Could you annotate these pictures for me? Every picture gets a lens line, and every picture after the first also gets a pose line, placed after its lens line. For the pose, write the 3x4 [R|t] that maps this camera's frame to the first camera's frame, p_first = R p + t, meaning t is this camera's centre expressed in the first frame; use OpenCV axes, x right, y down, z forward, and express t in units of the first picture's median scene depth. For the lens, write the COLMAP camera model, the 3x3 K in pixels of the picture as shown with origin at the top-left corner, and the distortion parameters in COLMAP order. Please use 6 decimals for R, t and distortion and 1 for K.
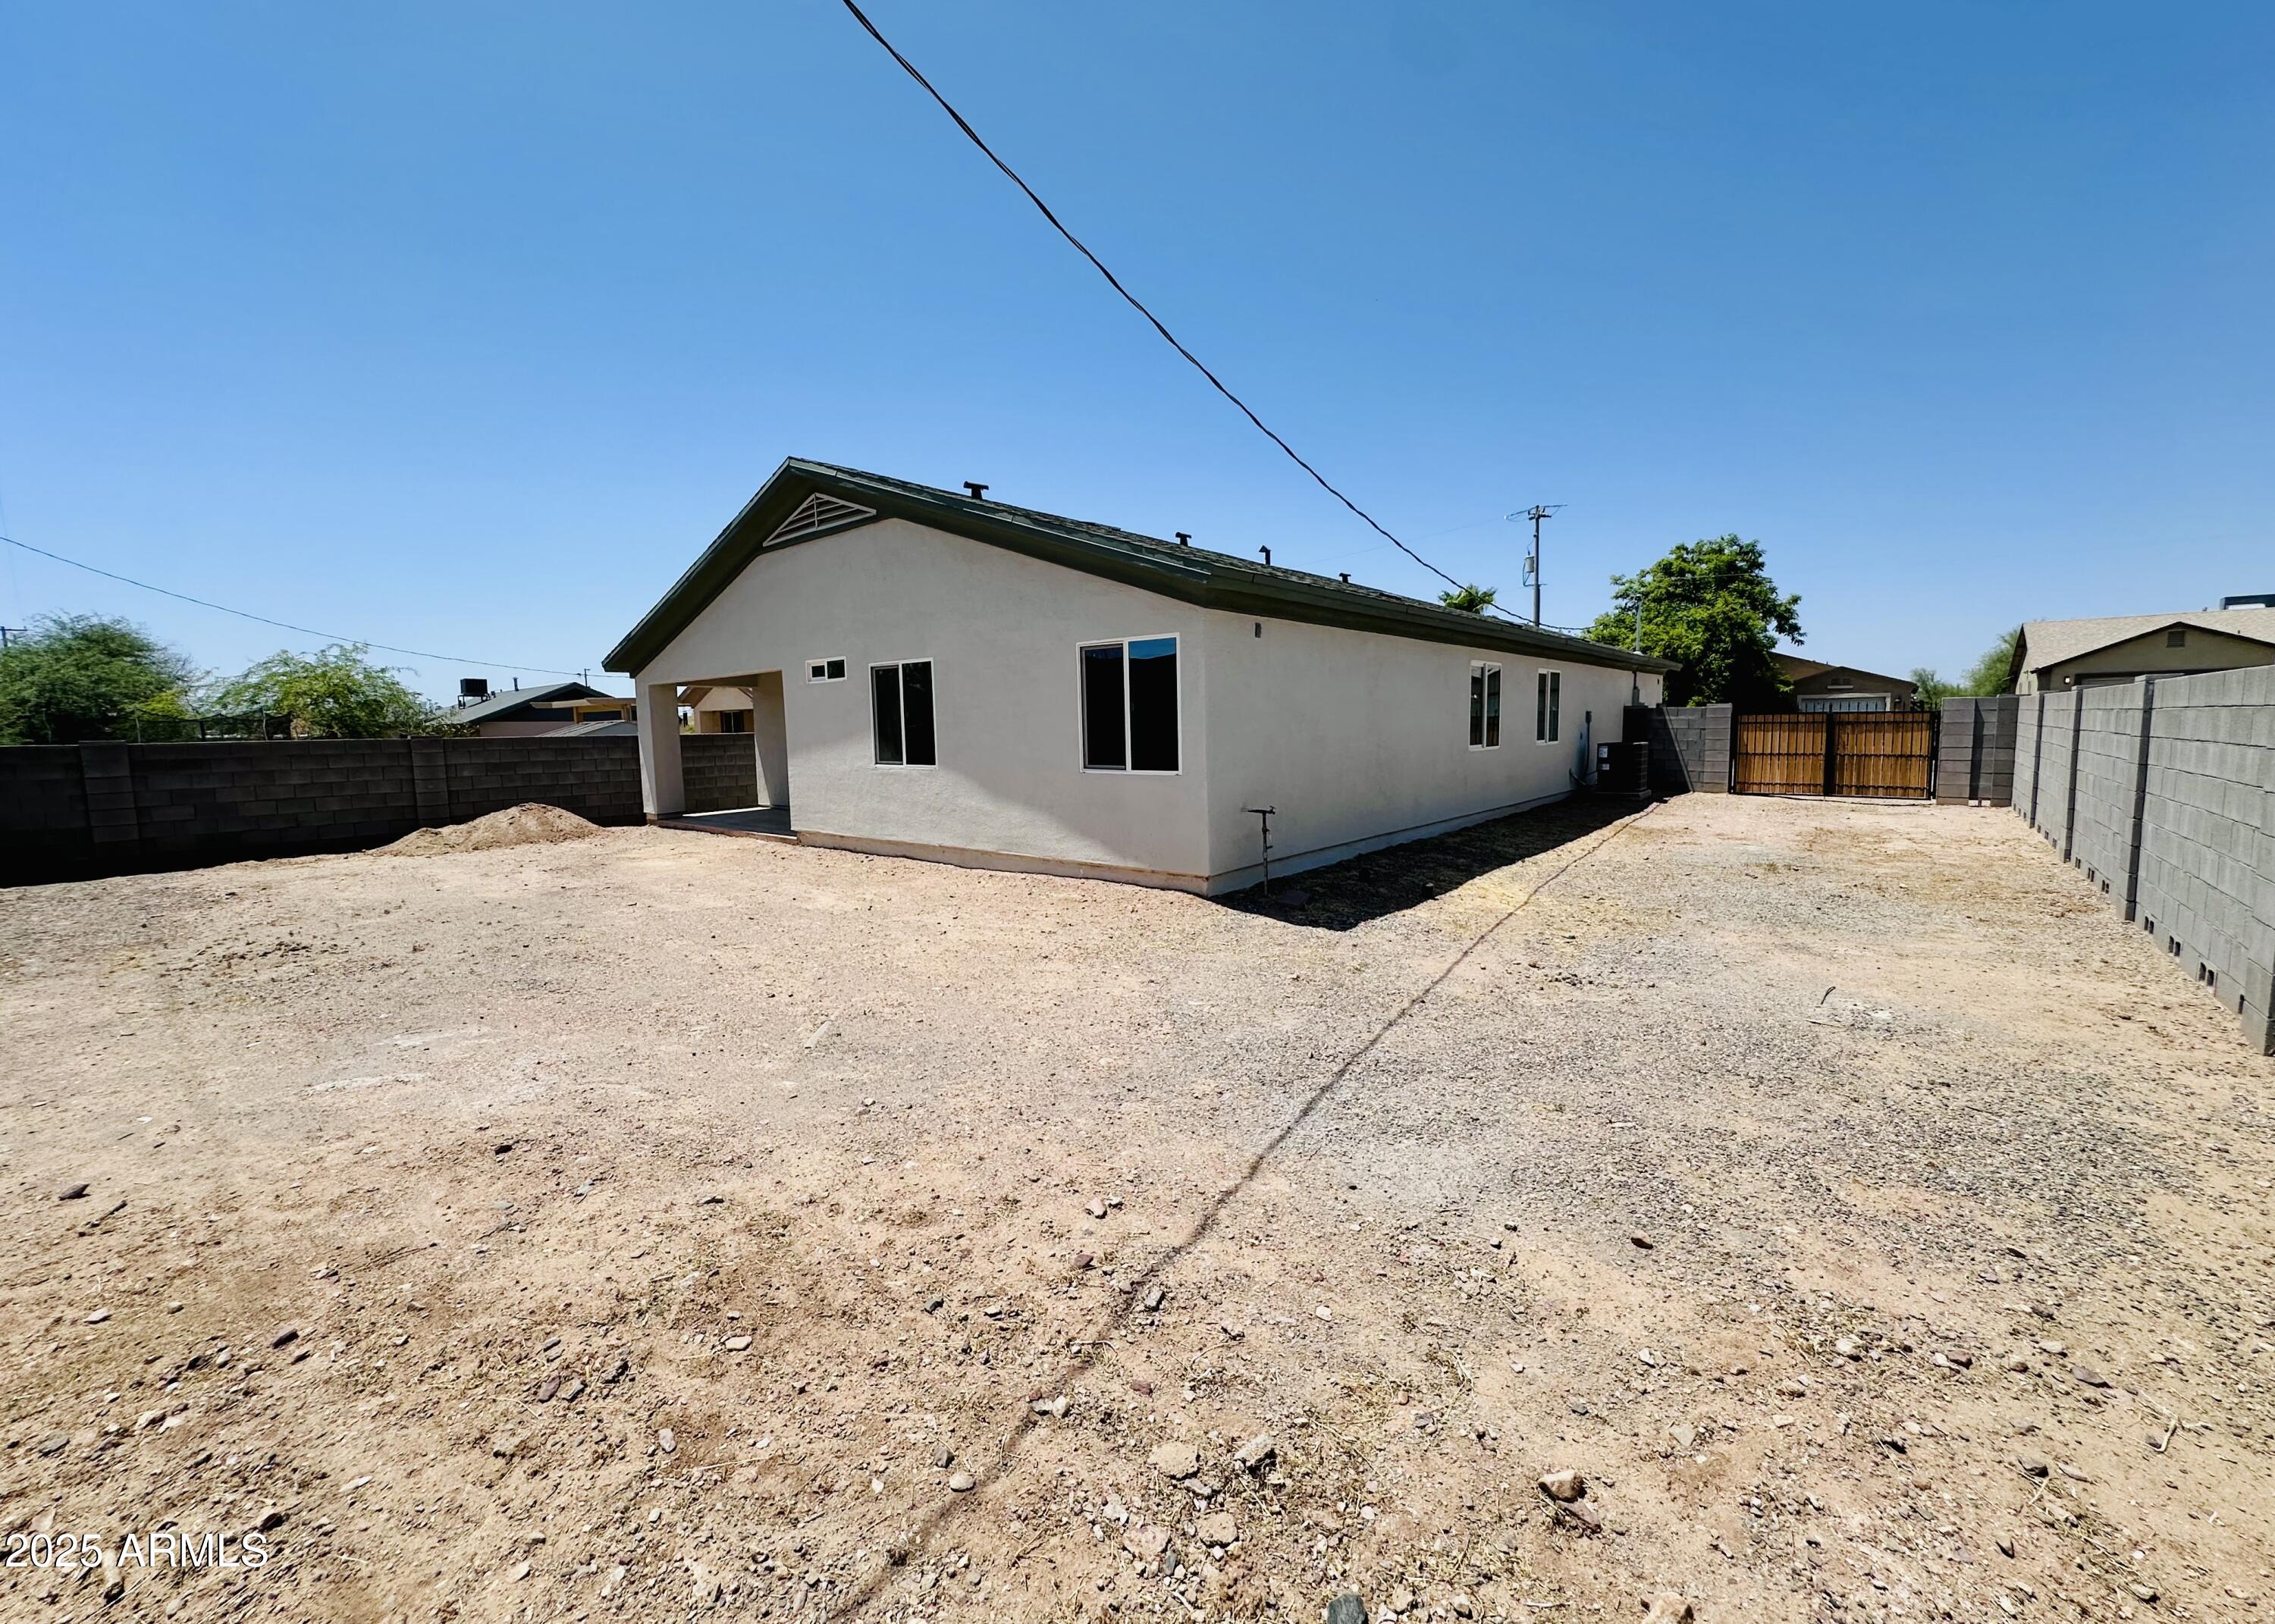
lens RADIAL K [[910.9, 0, 1133.6], [0, 910.9, 808.2], [0, 0, 1]] dist [-0.003223, 0.000070]
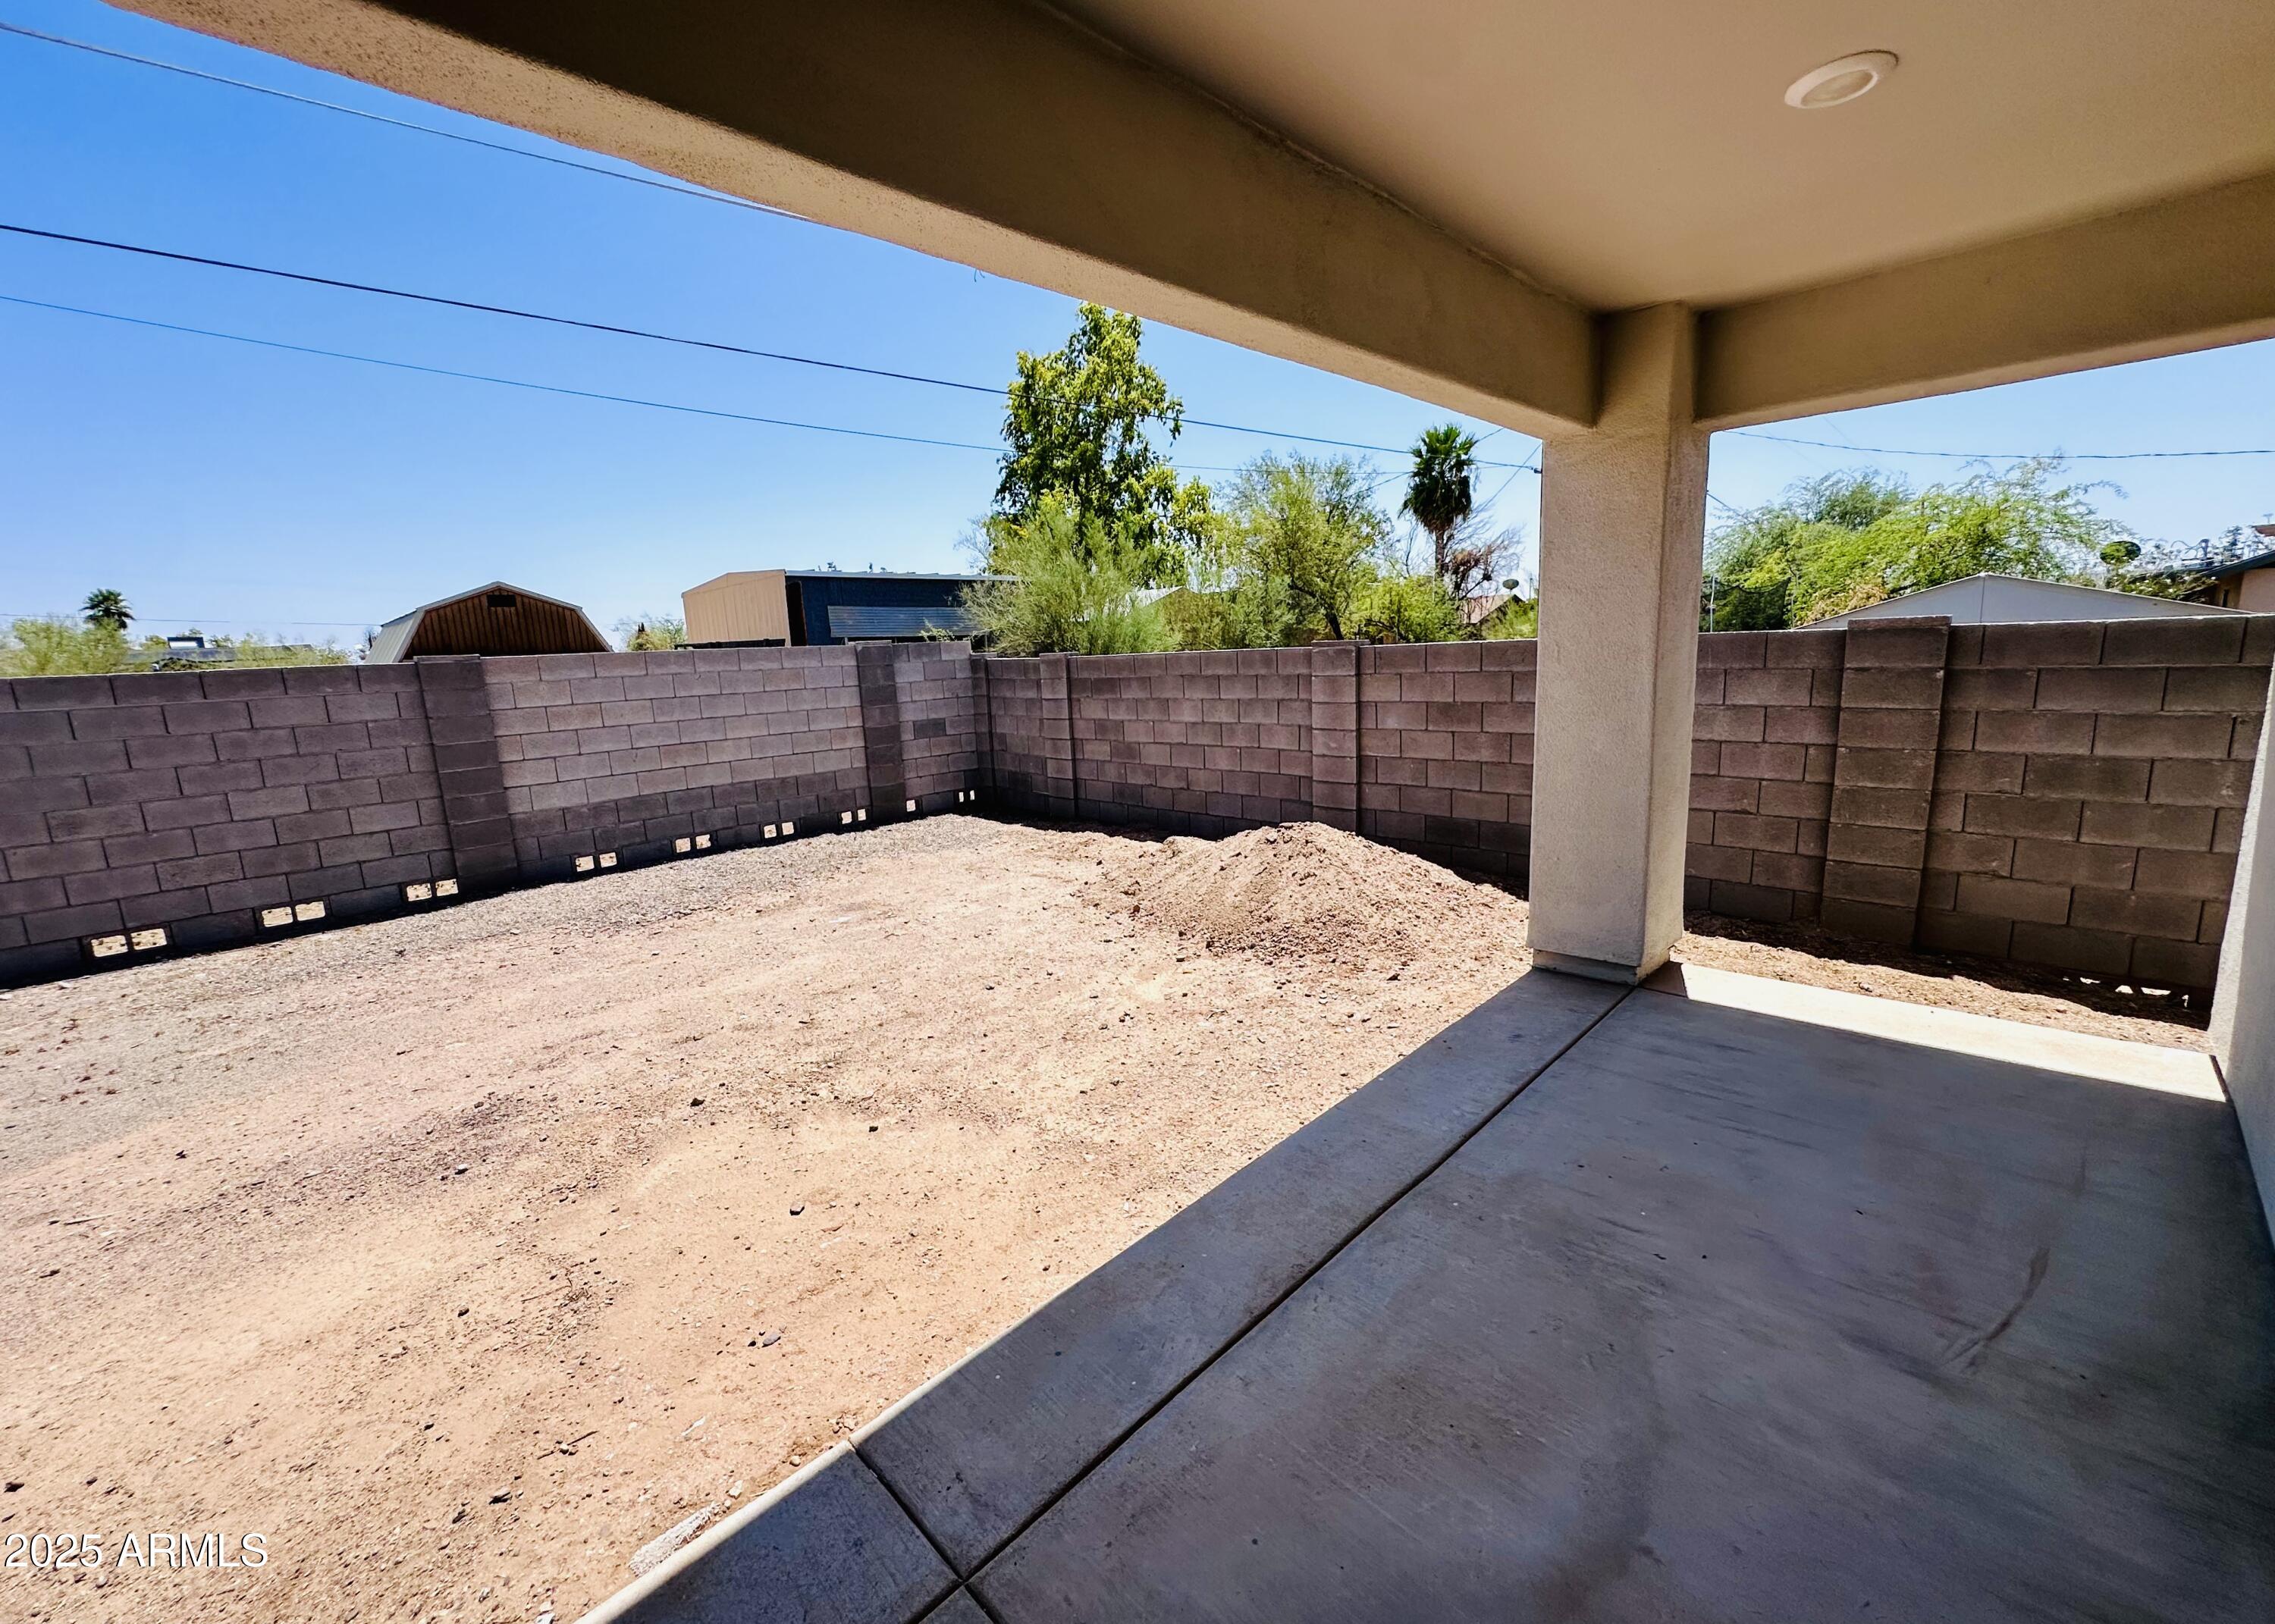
lens RADIAL K [[910.9, 0, 1133.6], [0, 910.9, 808.2], [0, 0, 1]] dist [-0.003223, 0.000070]
pose [[-0.087502, 0.197095, -0.976472, -0.339139], [-0.041408, 0.978665, 0.201249, -0.110739], [0.995303, 0.058044, -0.077474, 1.199677]]
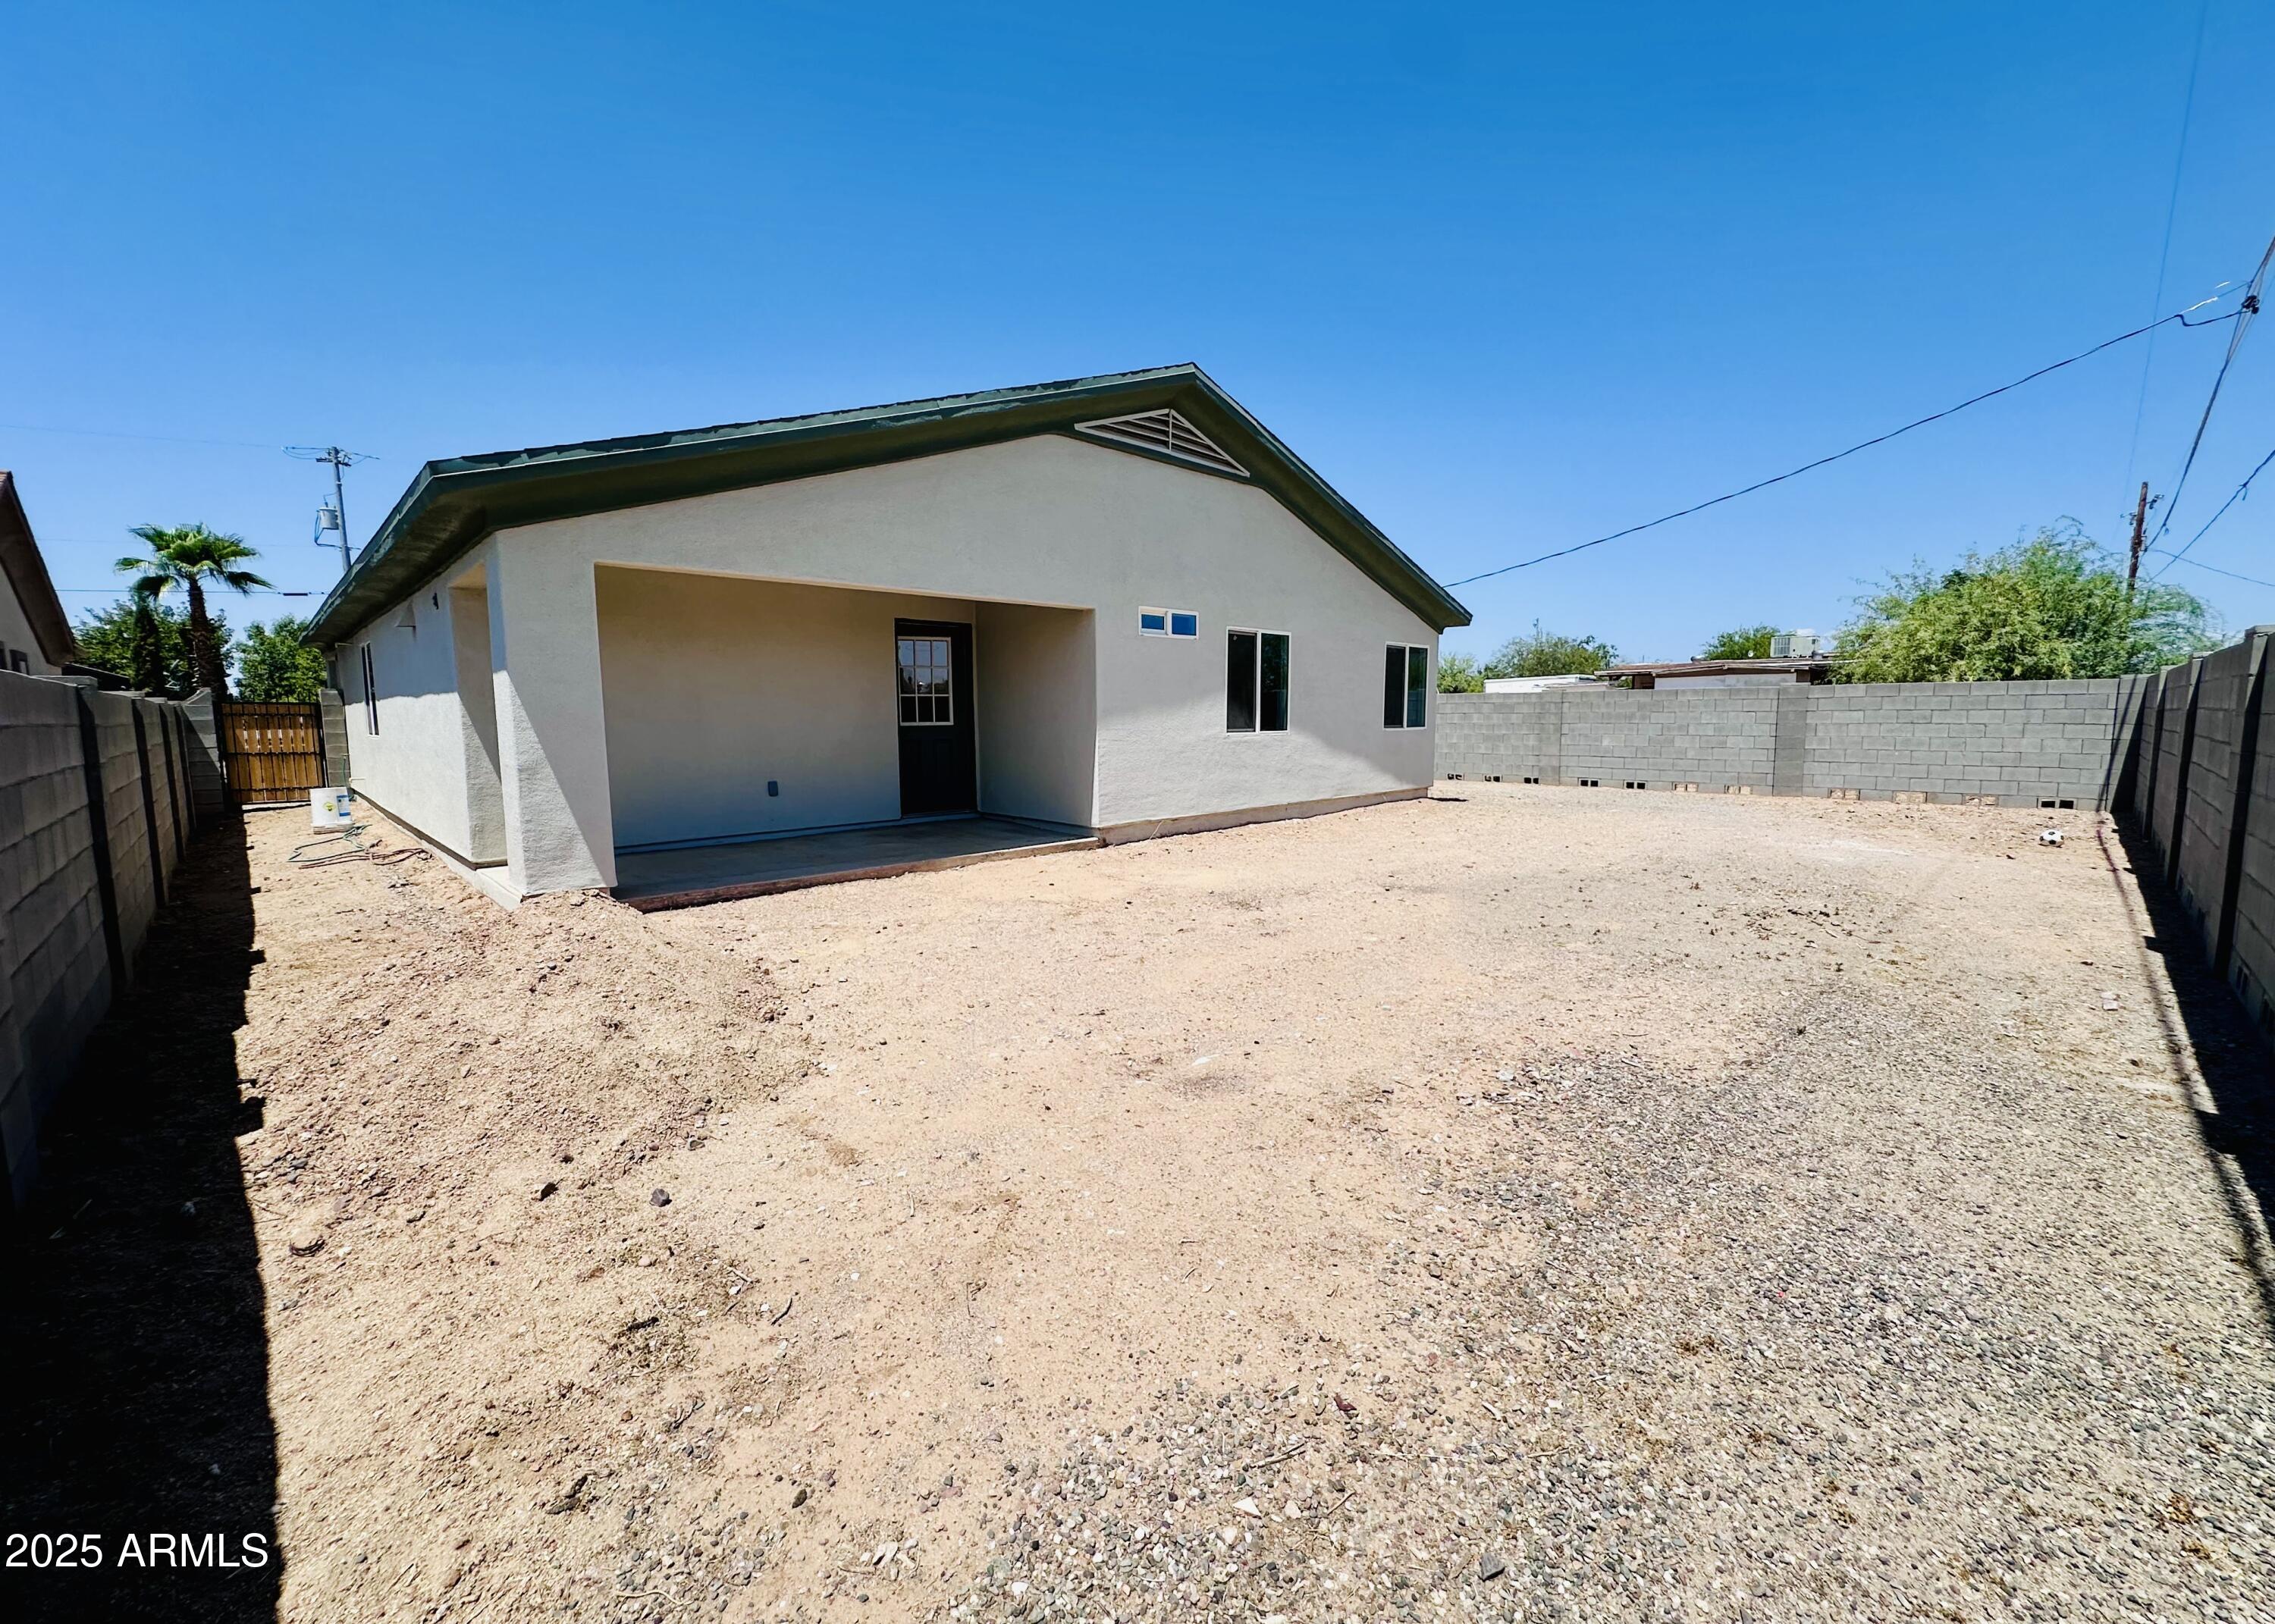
lens RADIAL K [[910.9, 0, 1133.6], [0, 910.9, 808.2], [0, 0, 1]] dist [-0.003223, 0.000070]
pose [[0.097117, -0.085385, 0.991604, -1.195403], [0.091158, 0.992888, 0.076568, -0.049690], [-0.991090, 0.082956, 0.104210, 0.964770]]
